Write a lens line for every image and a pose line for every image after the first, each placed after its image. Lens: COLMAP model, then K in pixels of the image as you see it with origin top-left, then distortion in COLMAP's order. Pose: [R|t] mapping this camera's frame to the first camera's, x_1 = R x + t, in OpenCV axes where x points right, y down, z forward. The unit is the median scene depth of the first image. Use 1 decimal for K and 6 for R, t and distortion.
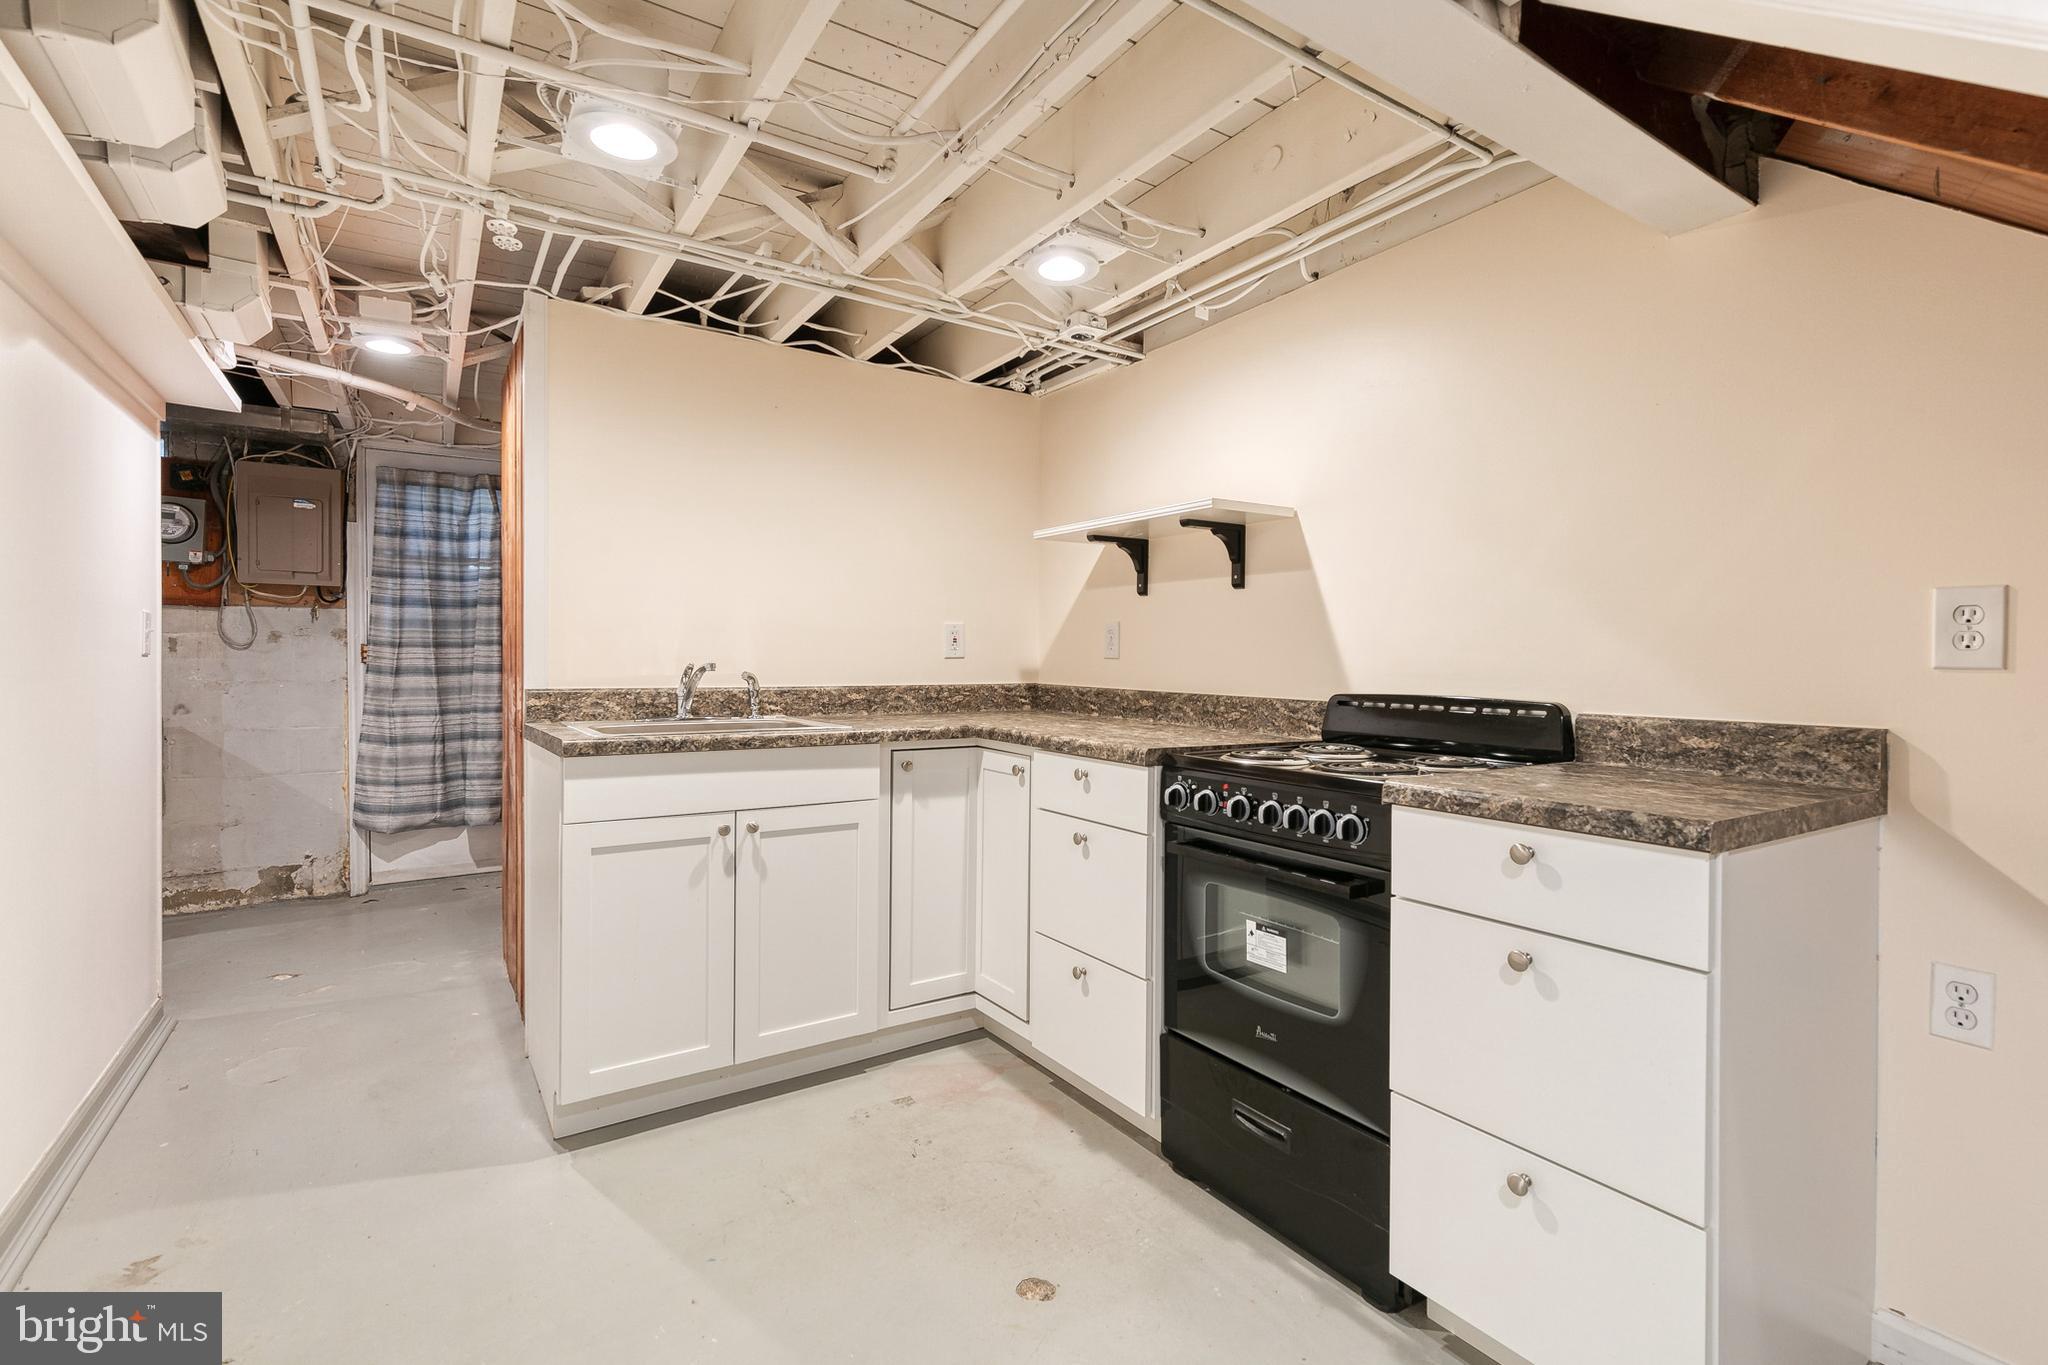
lens RADIAL K [[941.4, 0, 1044.0], [0, 941.4, 651.7], [0, 0, 1]] dist [0.014722, -0.001183]
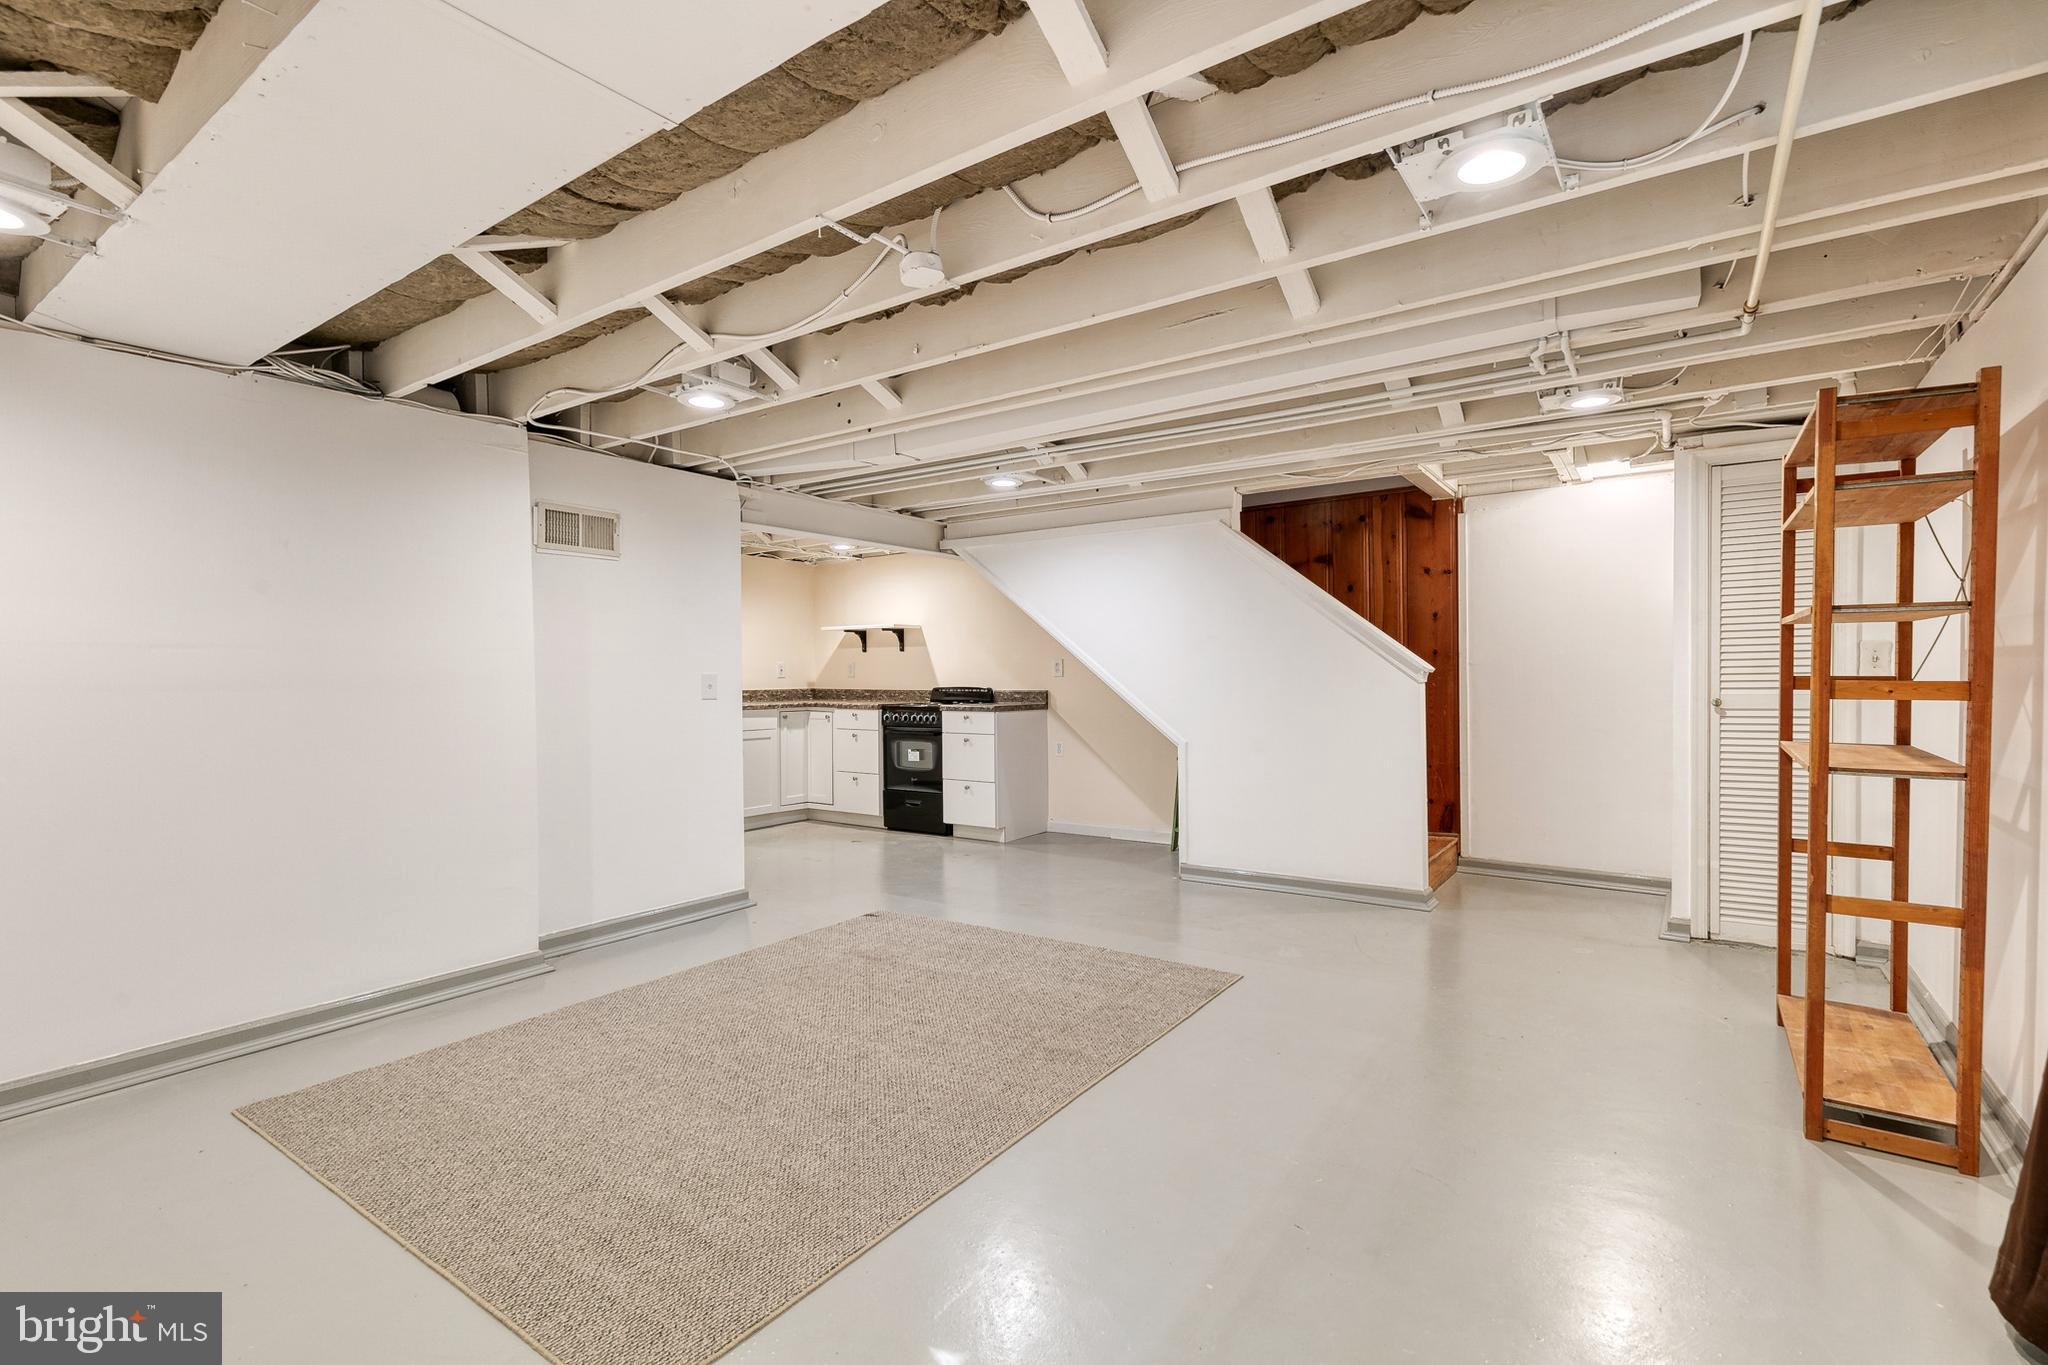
lens RADIAL K [[941.4, 0, 1031.1], [0, 941.4, 679.7], [0, 0, 1]] dist [0.014722, -0.001183]
pose [[0.934880, -0.017642, 0.354527, -0.551279], [0.012555, 0.999783, 0.016643, -0.031856], [-0.354743, -0.011108, 0.934898, -2.259063]]
